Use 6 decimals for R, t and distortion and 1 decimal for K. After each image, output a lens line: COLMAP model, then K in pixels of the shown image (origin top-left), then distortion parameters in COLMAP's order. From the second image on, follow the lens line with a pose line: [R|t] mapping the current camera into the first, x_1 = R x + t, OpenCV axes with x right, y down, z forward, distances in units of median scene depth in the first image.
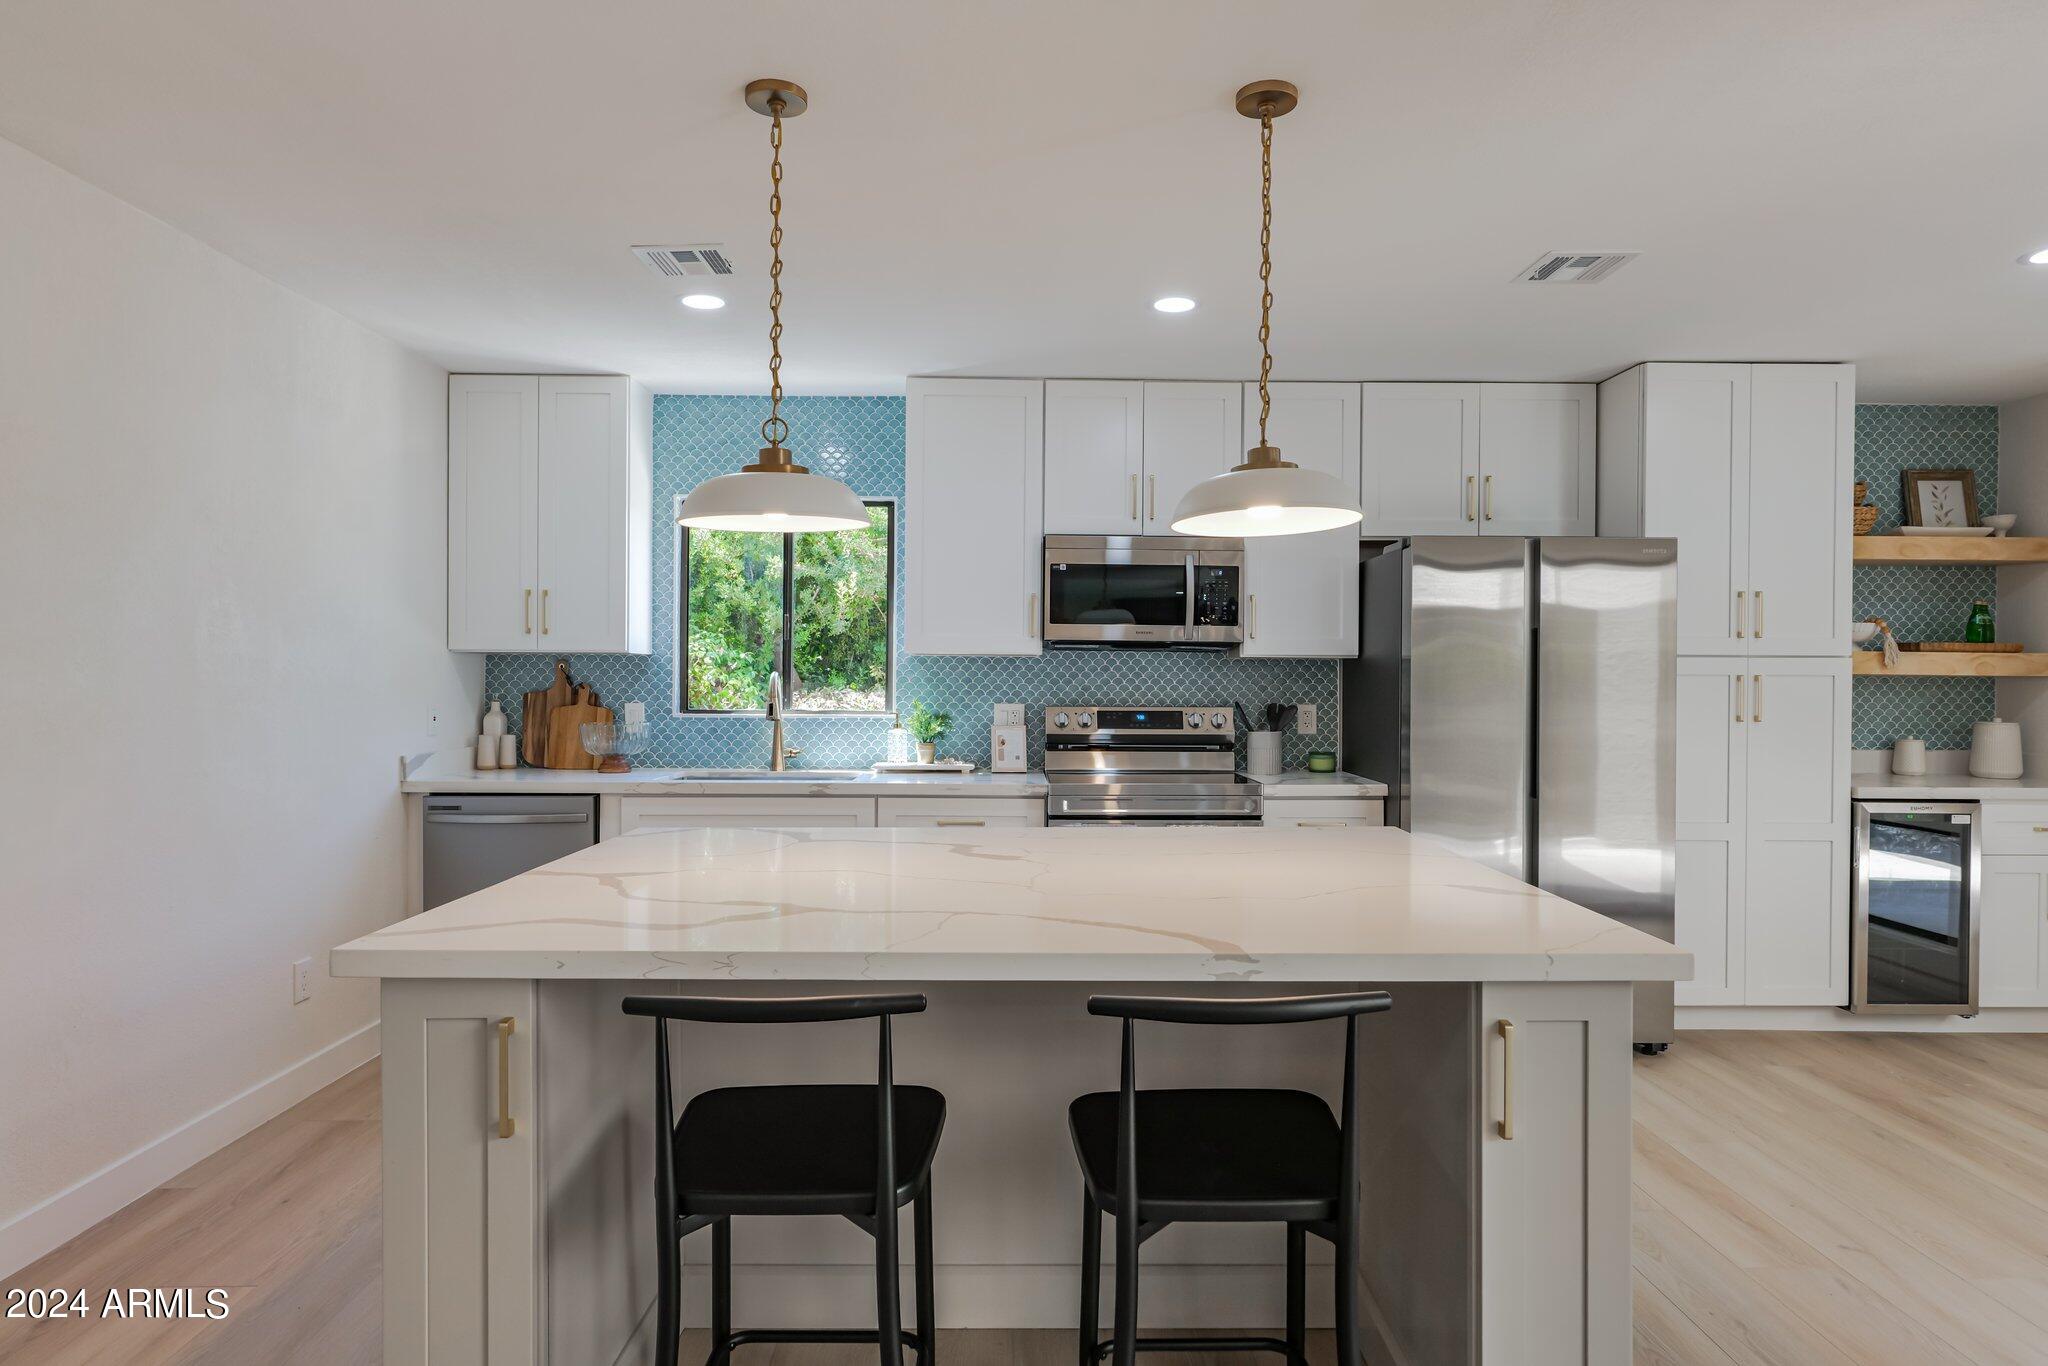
lens RADIAL K [[1145.3, 0, 1047.6], [0, 1145.3, 682.9], [0, 0, 1]] dist [-0.001552, 0.001641]
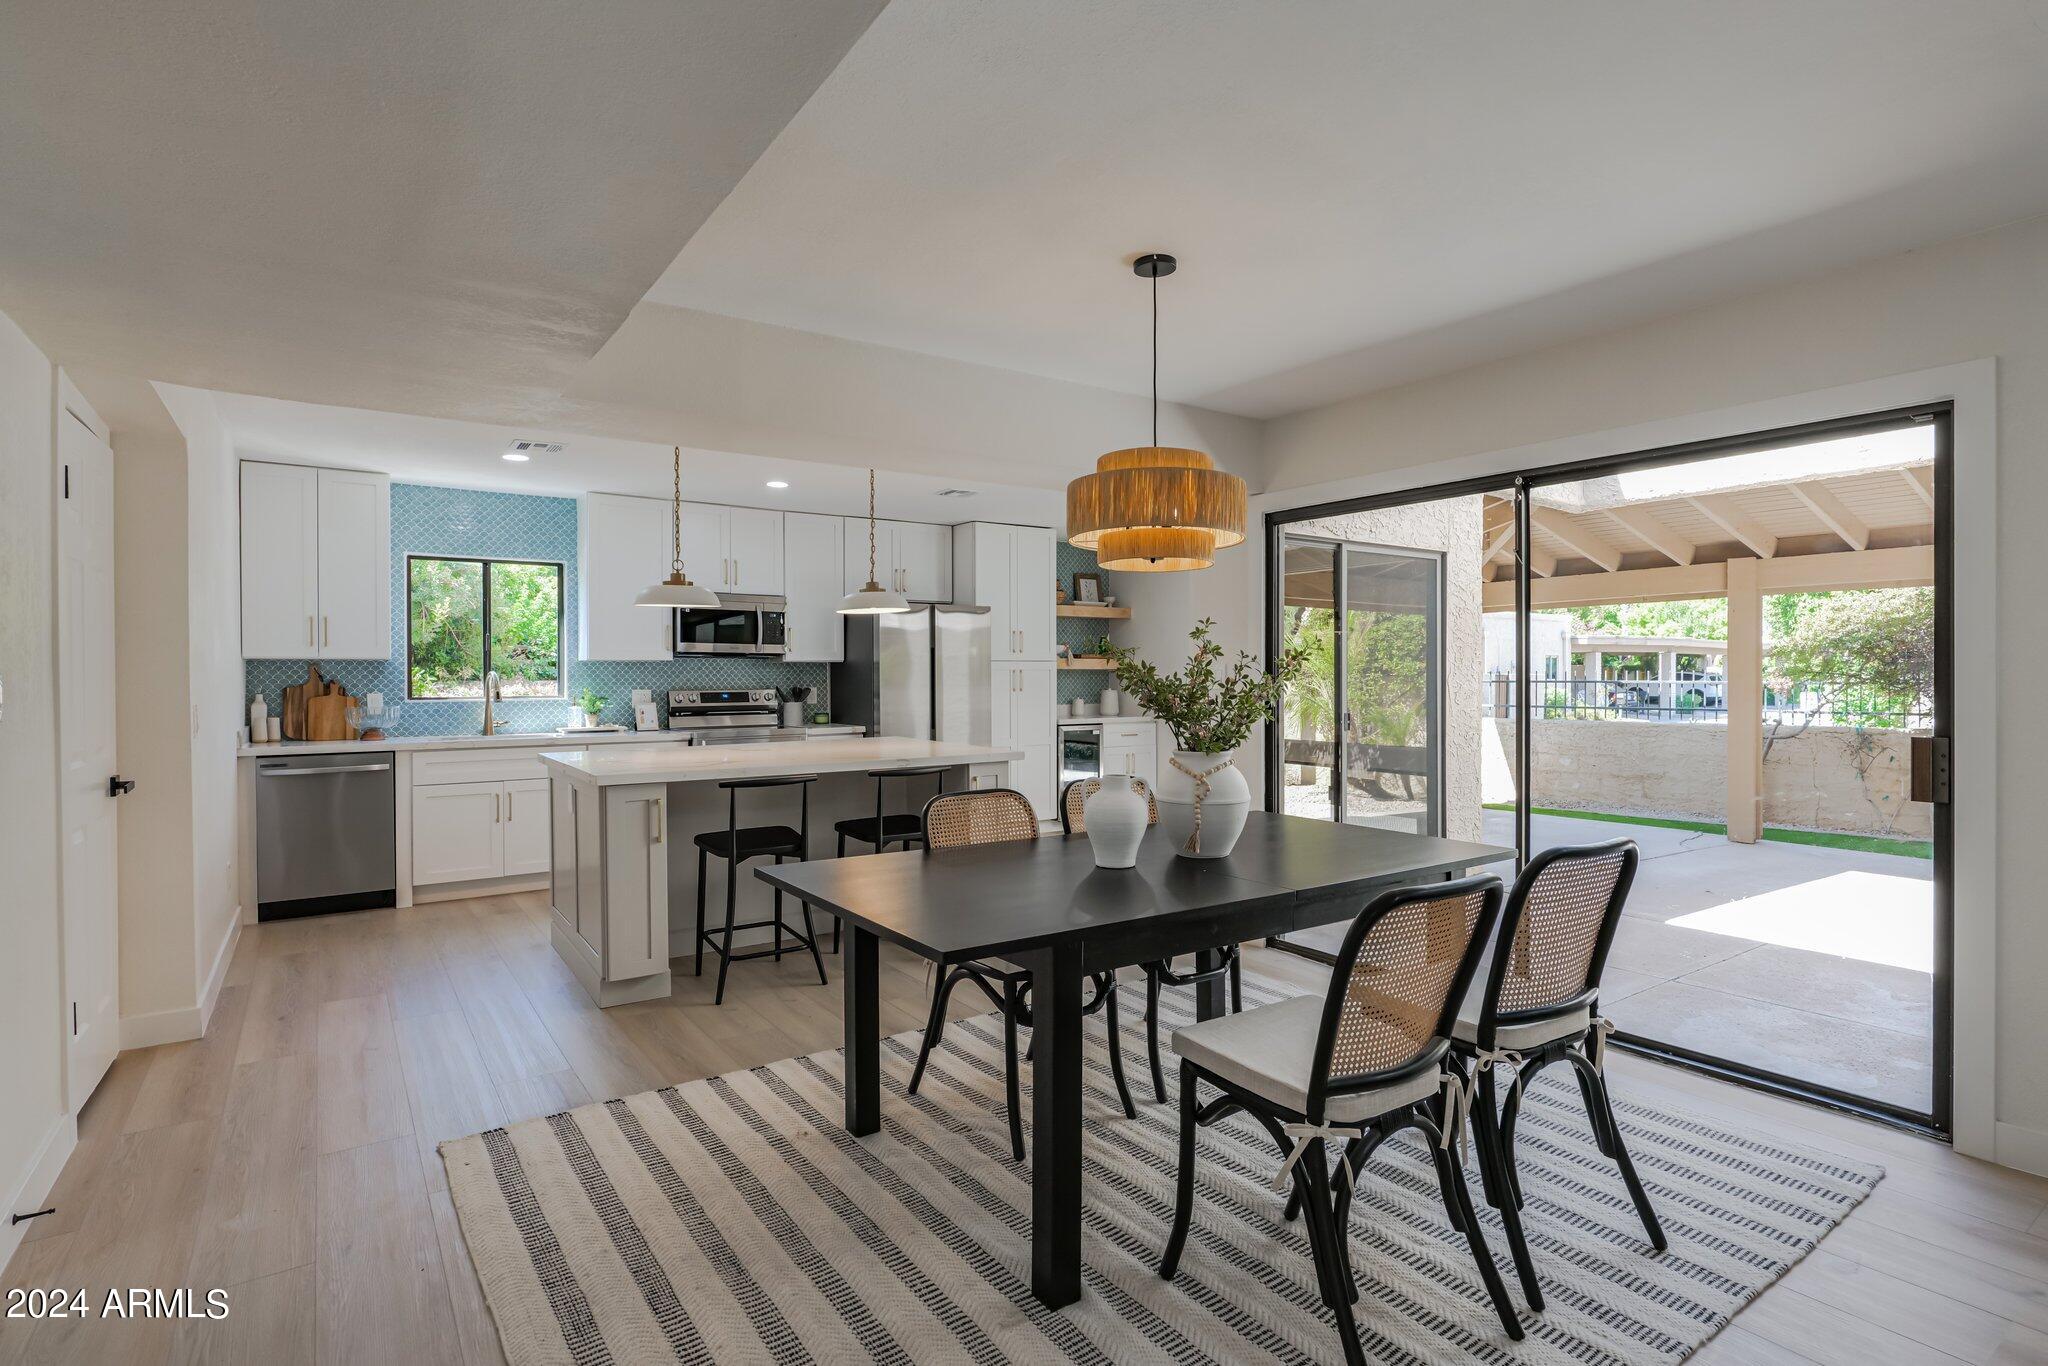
lens RADIAL K [[985.9, 0, 1024.0], [0, 985.9, 683.0], [0, 0, 1]] dist [0.001455, 0.000232]
pose [[0.832671, -0.013244, 0.553609, -0.372707], [0.011473, 0.999912, 0.006664, 0.005422], [-0.553649, 0.000802, 0.832750, -0.507549]]
